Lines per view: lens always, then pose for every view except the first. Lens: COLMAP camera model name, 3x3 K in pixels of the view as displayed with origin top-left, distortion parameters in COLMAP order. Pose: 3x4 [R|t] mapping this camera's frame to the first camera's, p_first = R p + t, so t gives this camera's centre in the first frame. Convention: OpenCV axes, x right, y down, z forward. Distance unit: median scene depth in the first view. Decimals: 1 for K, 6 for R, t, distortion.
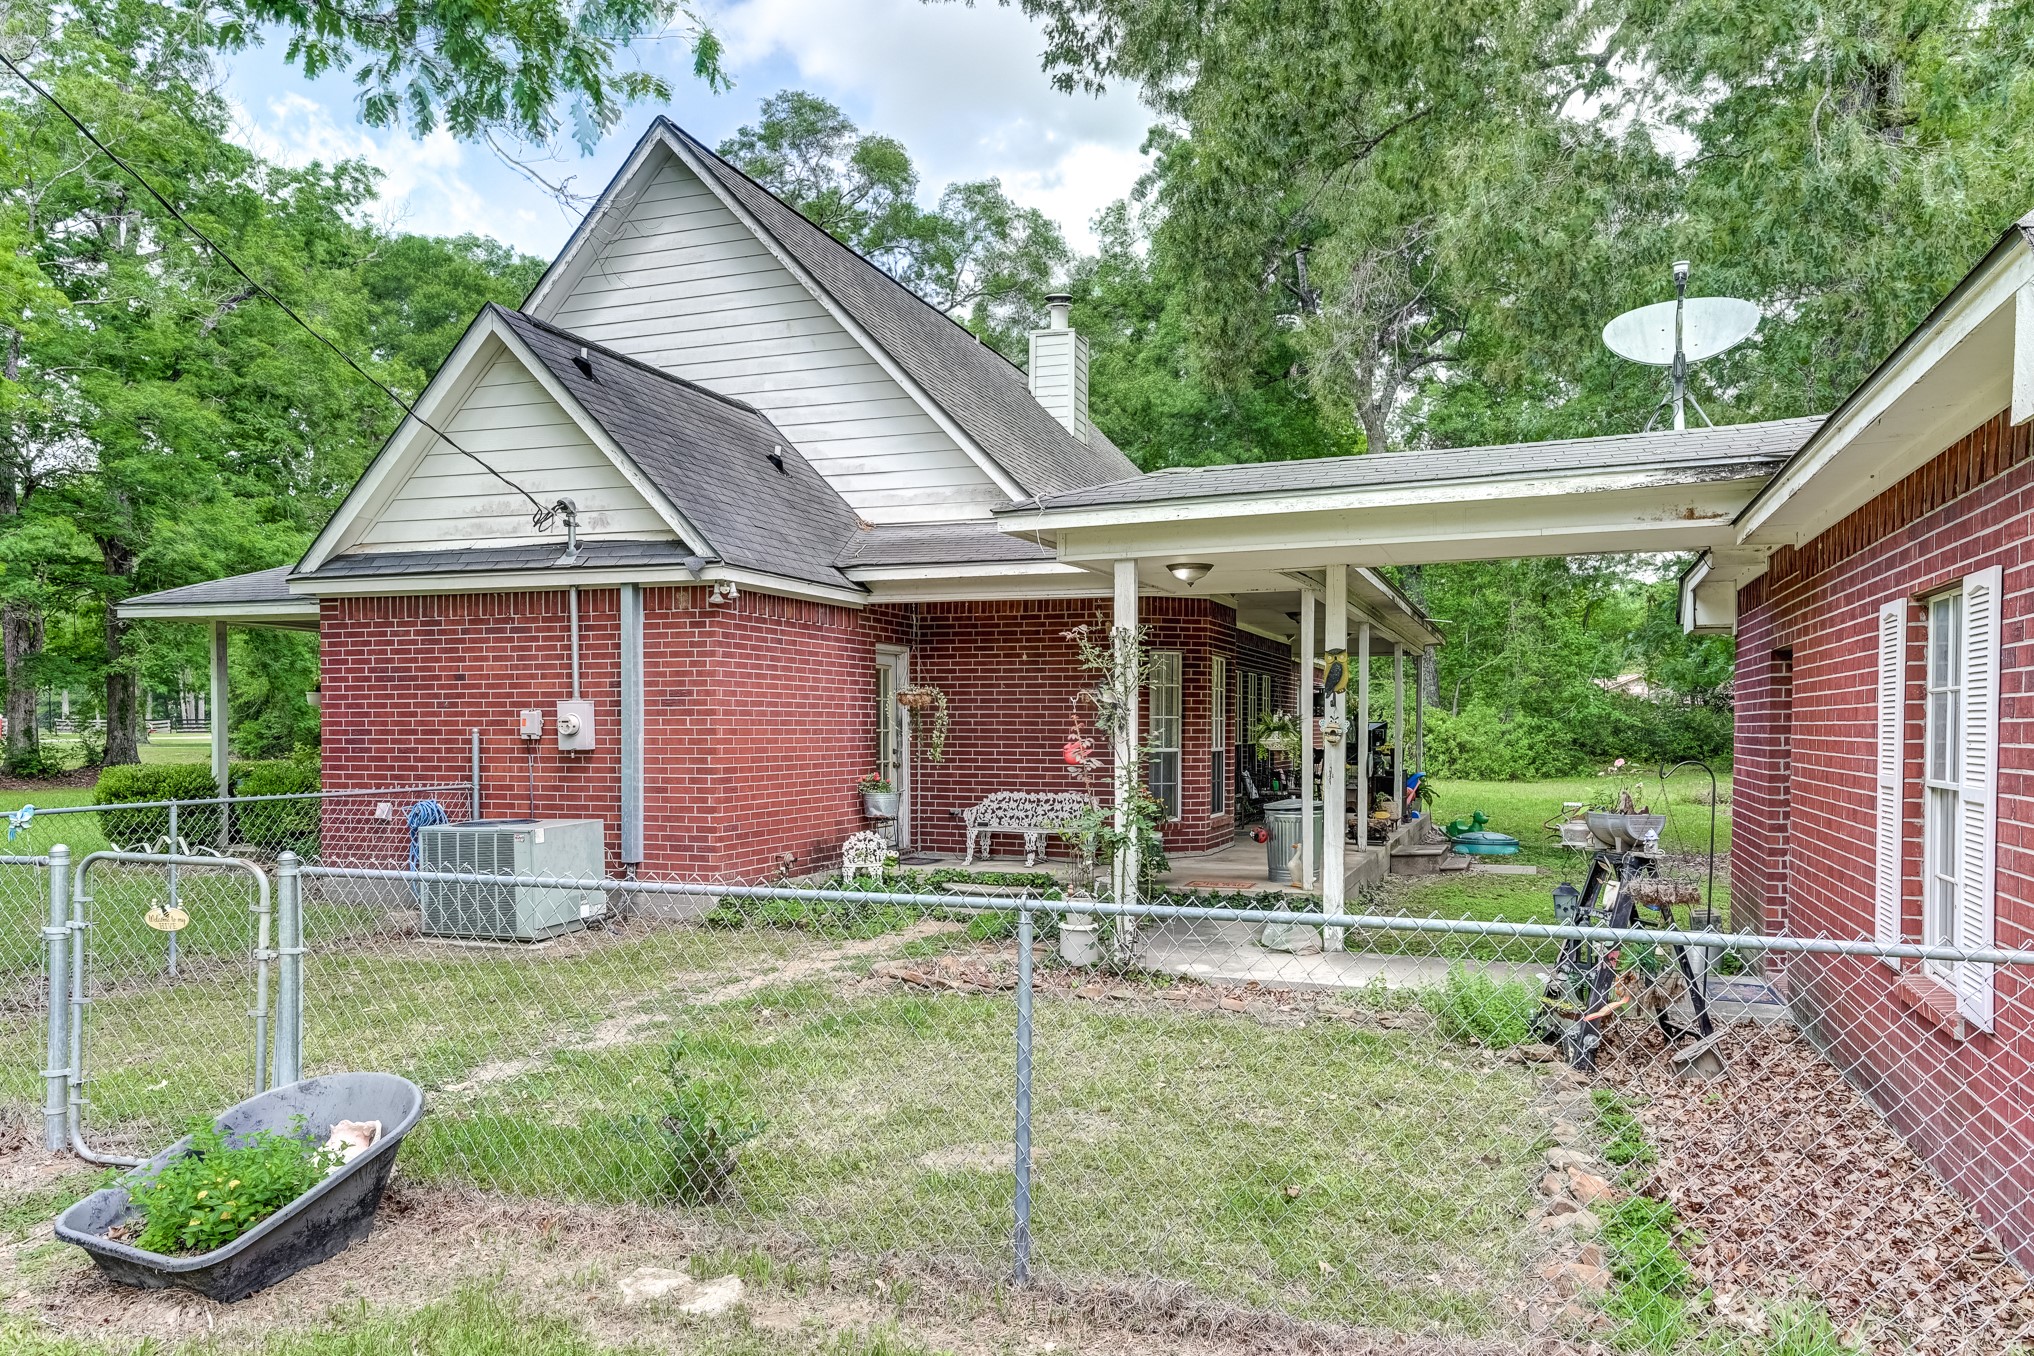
lens RADIAL K [[1476.1, 0, 1017.8], [0, 1476.1, 680.0], [0, 0, 1]] dist [0.054675, 0.010135]
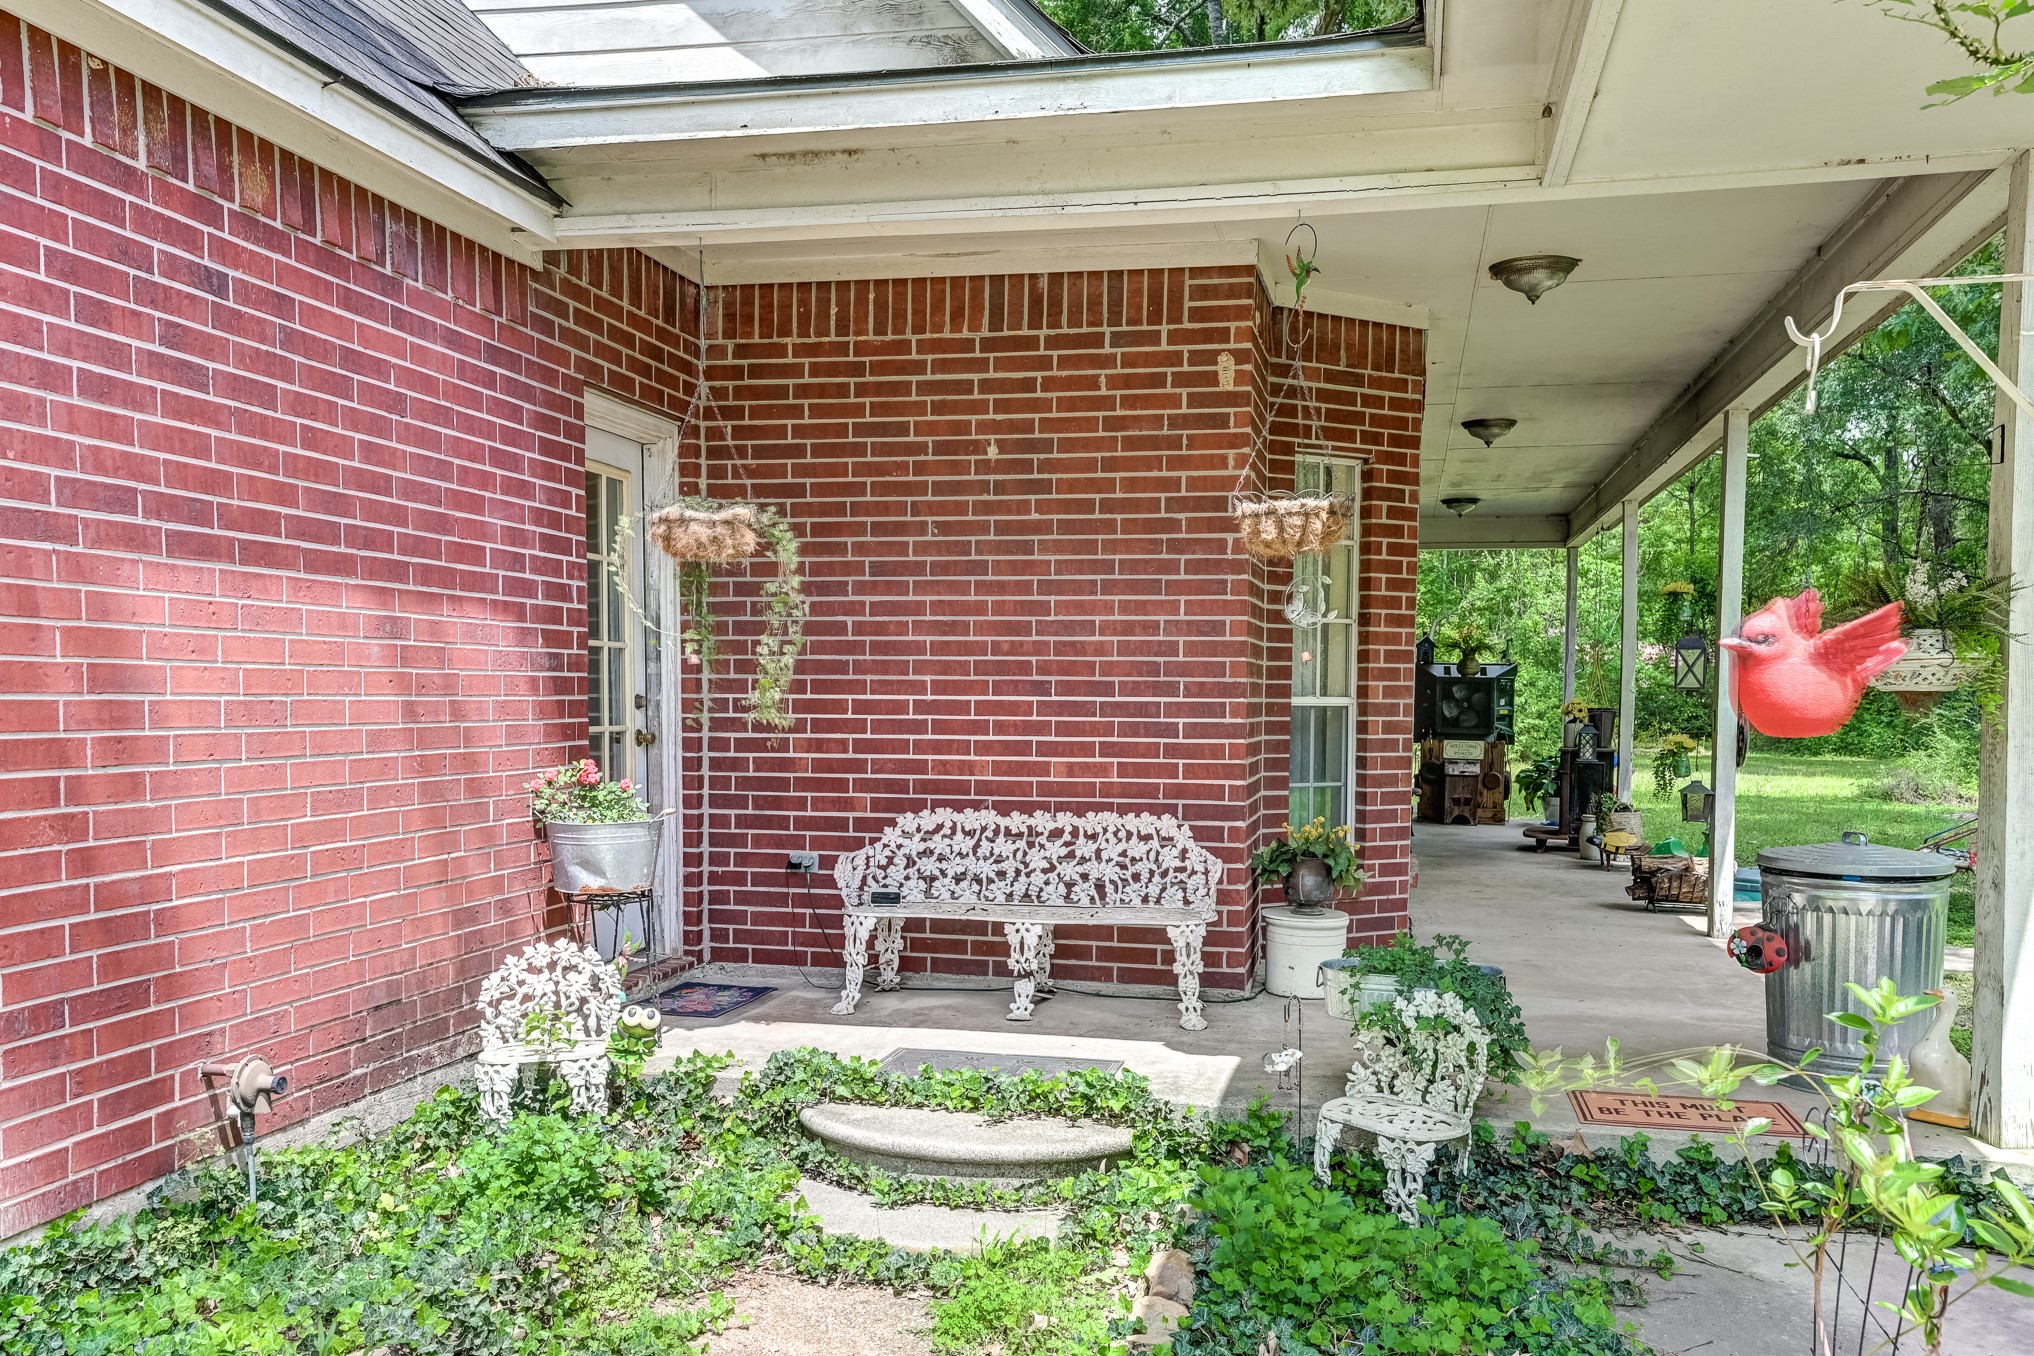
lens RADIAL K [[1796.3, 0, 1011.9], [0, 1796.3, 745.7], [0, 0, 1]] dist [0.090718, 0.000429]
pose [[0.991603, 0.001115, 0.129312, -0.049861], [-0.009003, 0.998132, 0.060435, 0.031561], [-0.129003, -0.061092, 0.989761, 0.543071]]
